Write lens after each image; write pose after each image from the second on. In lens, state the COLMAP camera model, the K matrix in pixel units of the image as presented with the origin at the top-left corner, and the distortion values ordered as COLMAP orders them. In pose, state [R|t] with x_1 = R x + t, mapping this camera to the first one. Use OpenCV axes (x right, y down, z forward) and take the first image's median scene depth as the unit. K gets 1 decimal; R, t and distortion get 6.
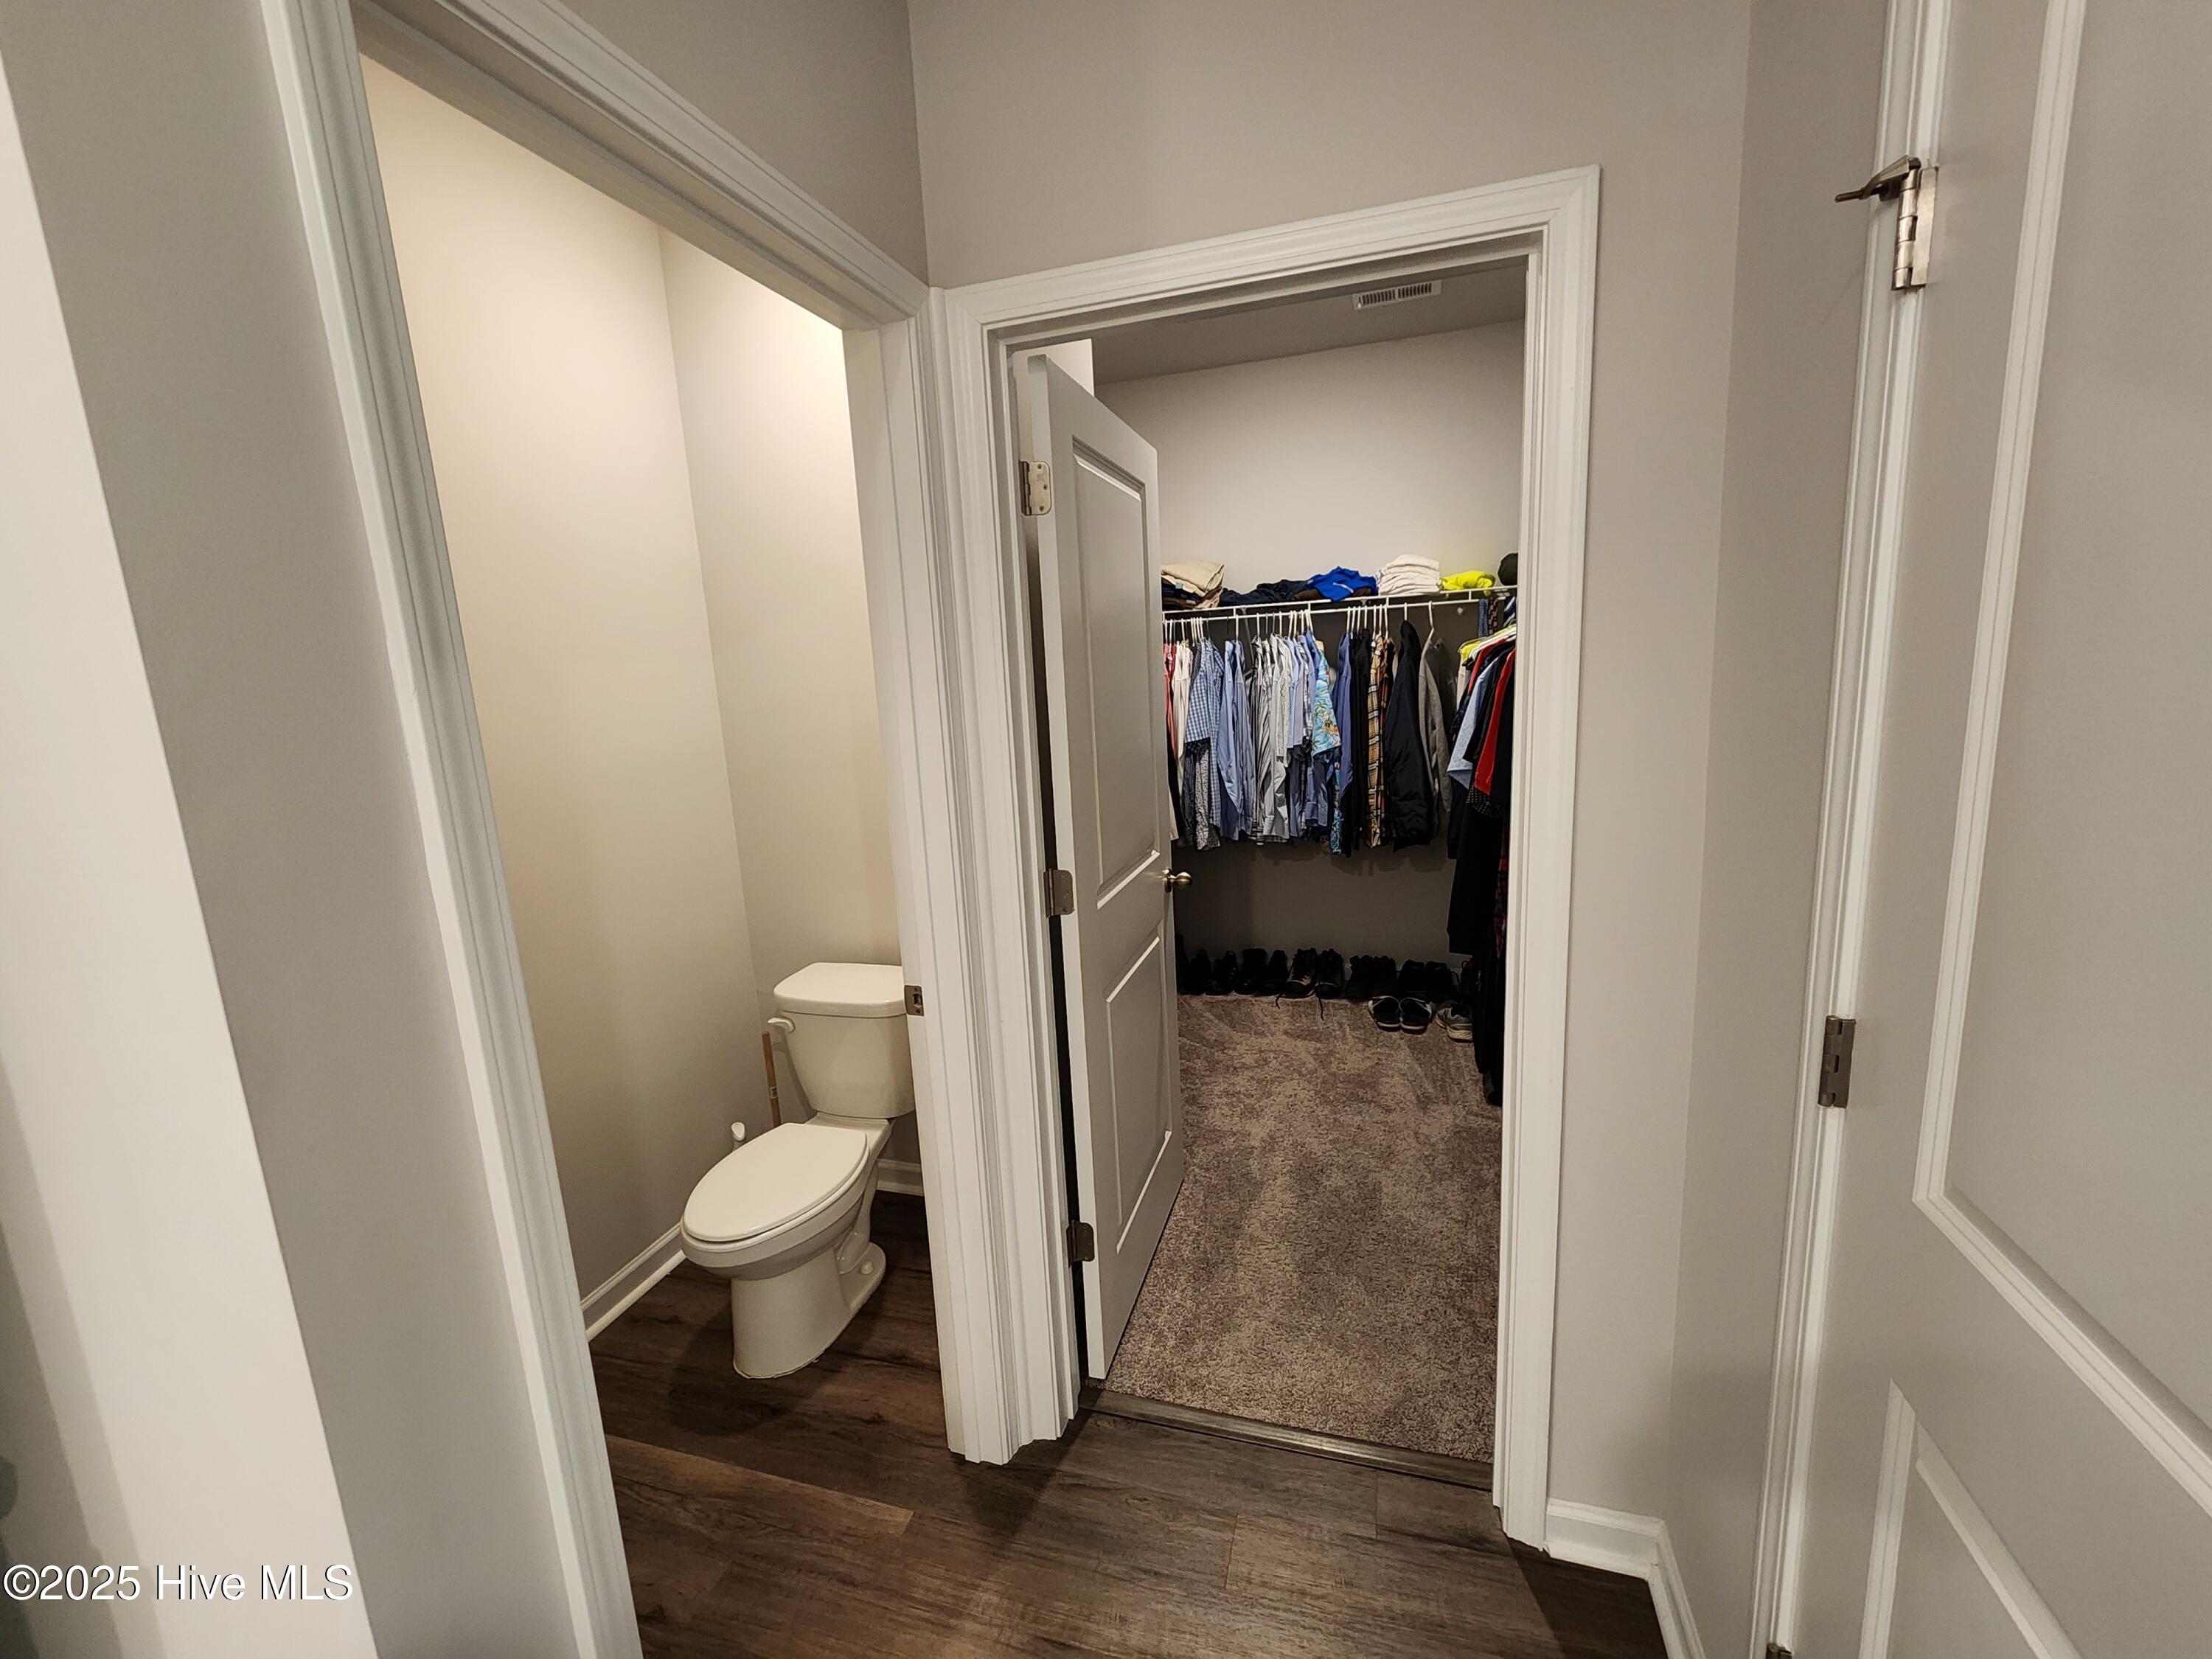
lens RADIAL K [[931.0, 0, 1103.1], [0, 931.0, 835.3], [0, 0, 1]] dist [-0.000475, 0.003634]
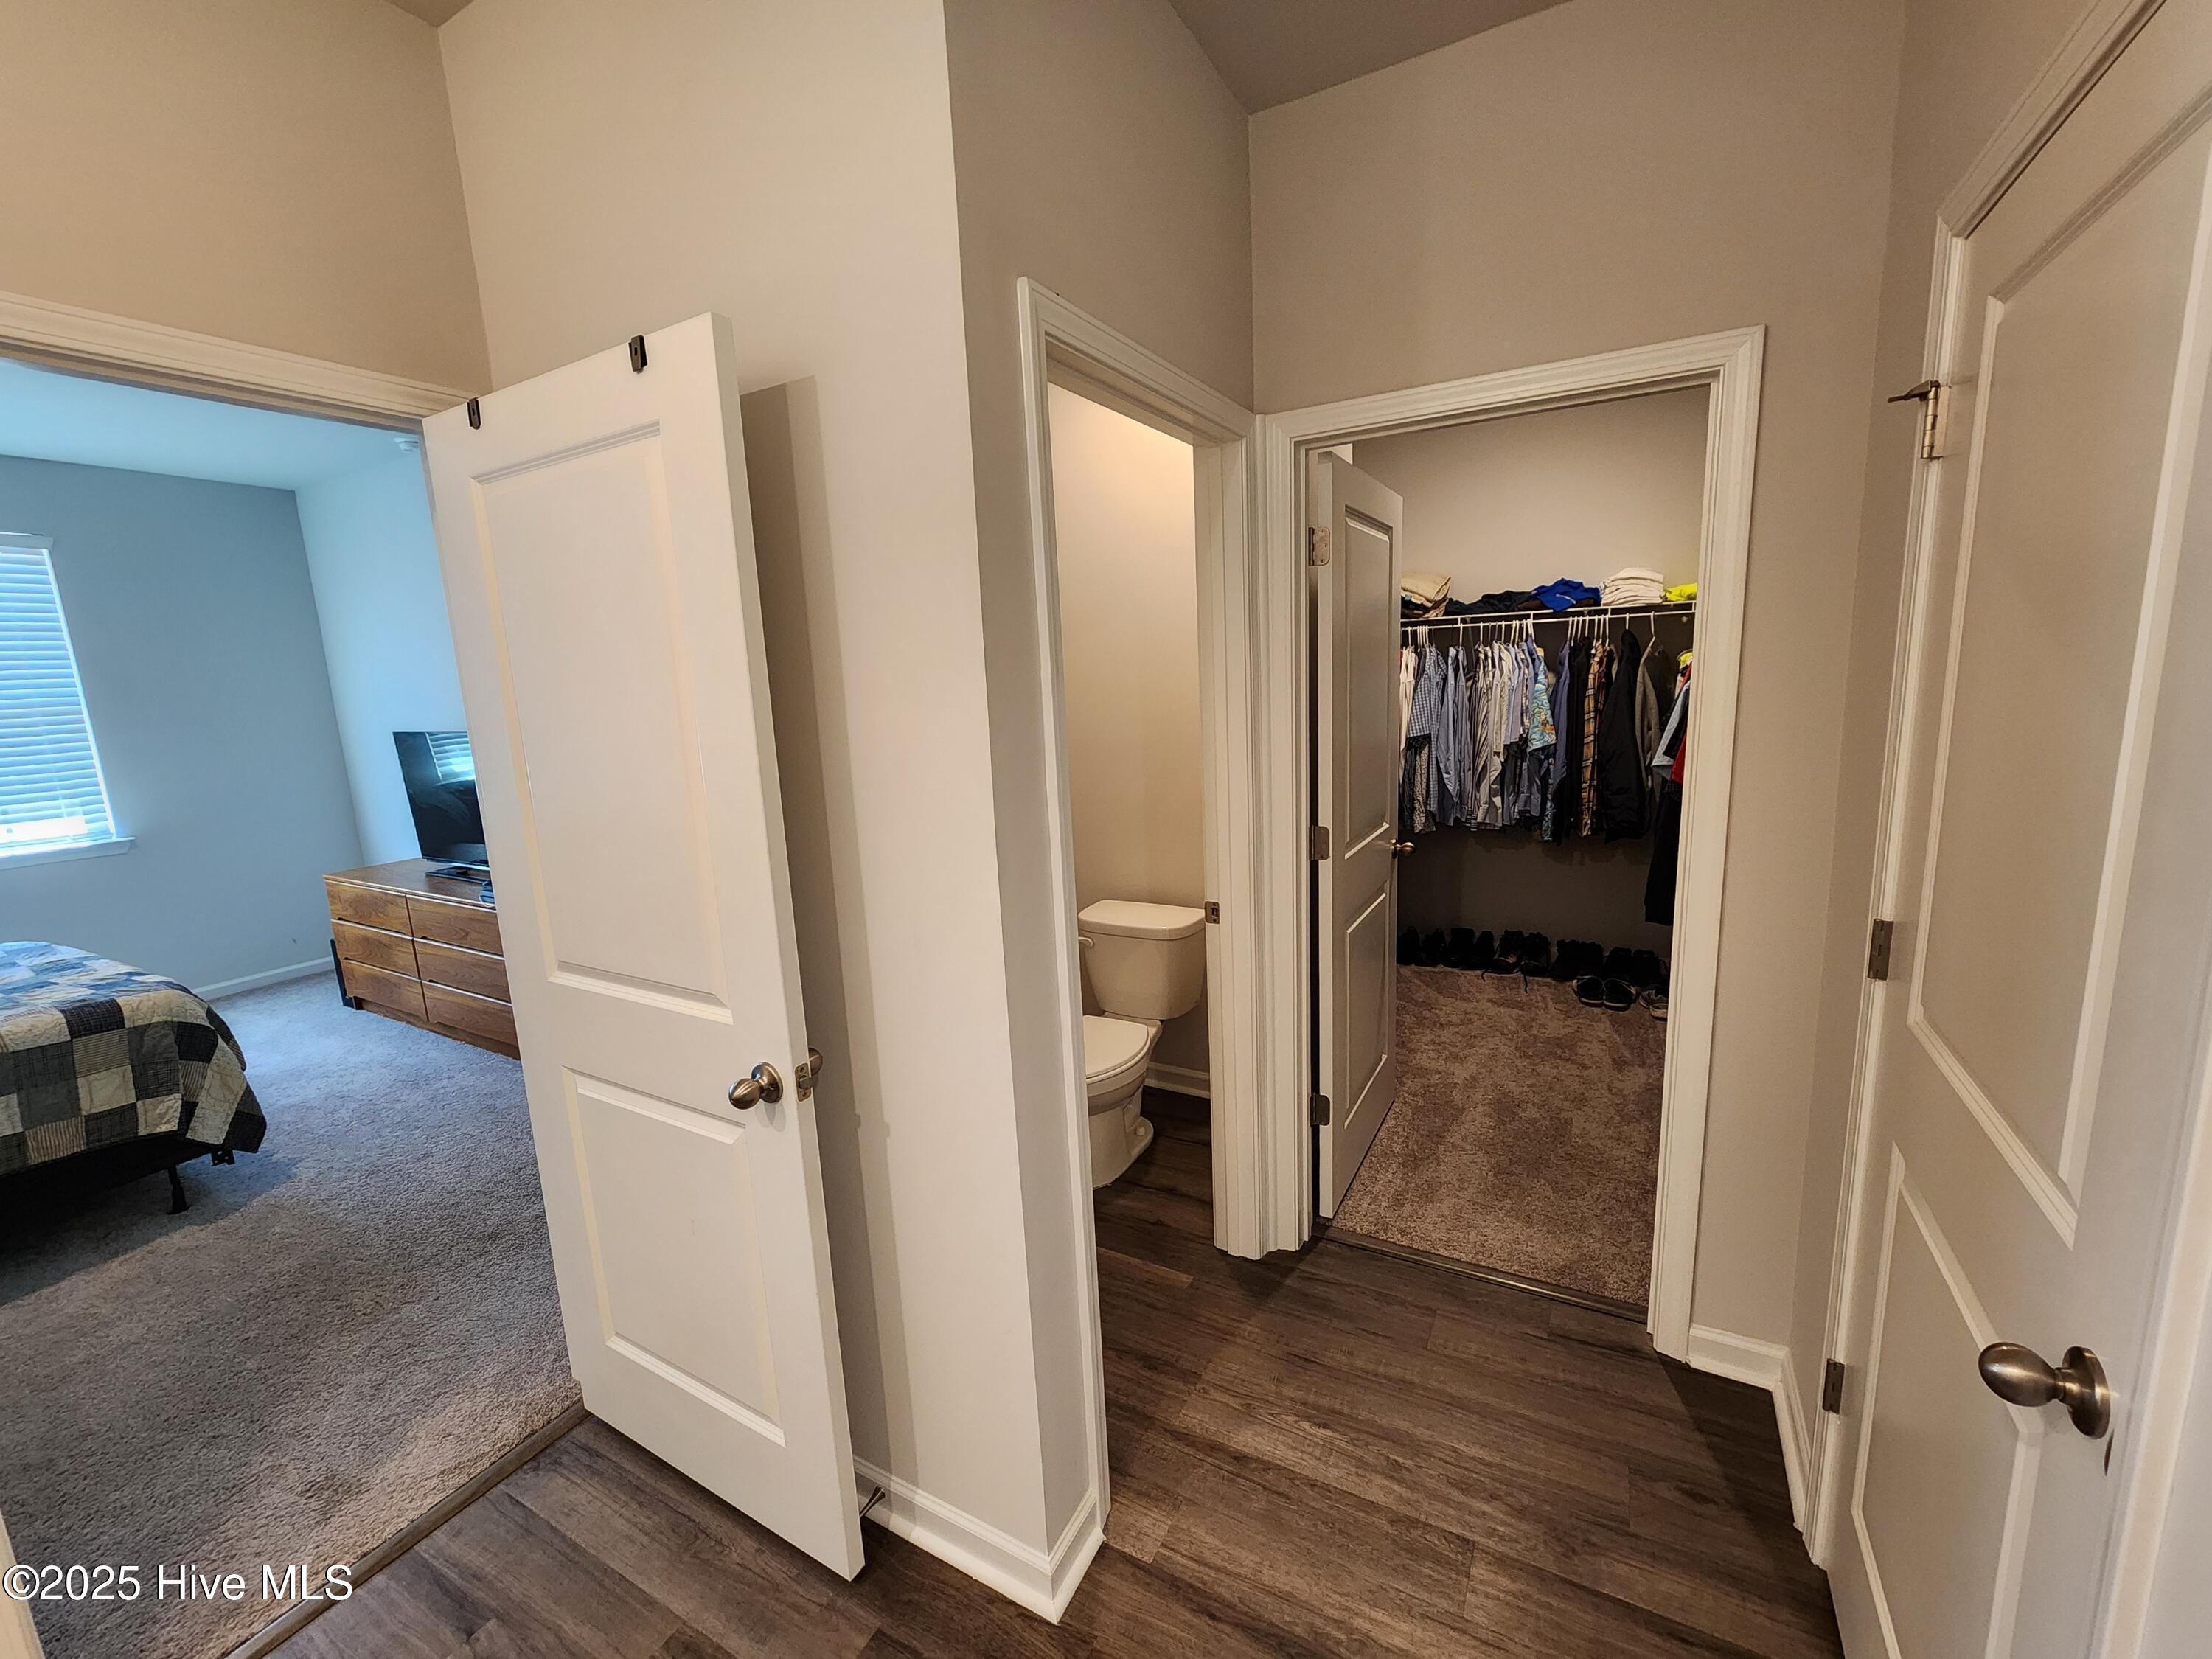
lens RADIAL K [[913.7, 0, 1097.4], [0, 913.7, 829.9], [0, 0, 1]] dist [-0.004589, 0.000107]
pose [[0.975099, 0.046046, -0.216937, -0.037785], [-0.045408, 0.998937, 0.007925, 0.023898], [0.217071, 0.002123, 0.976153, -0.185265]]
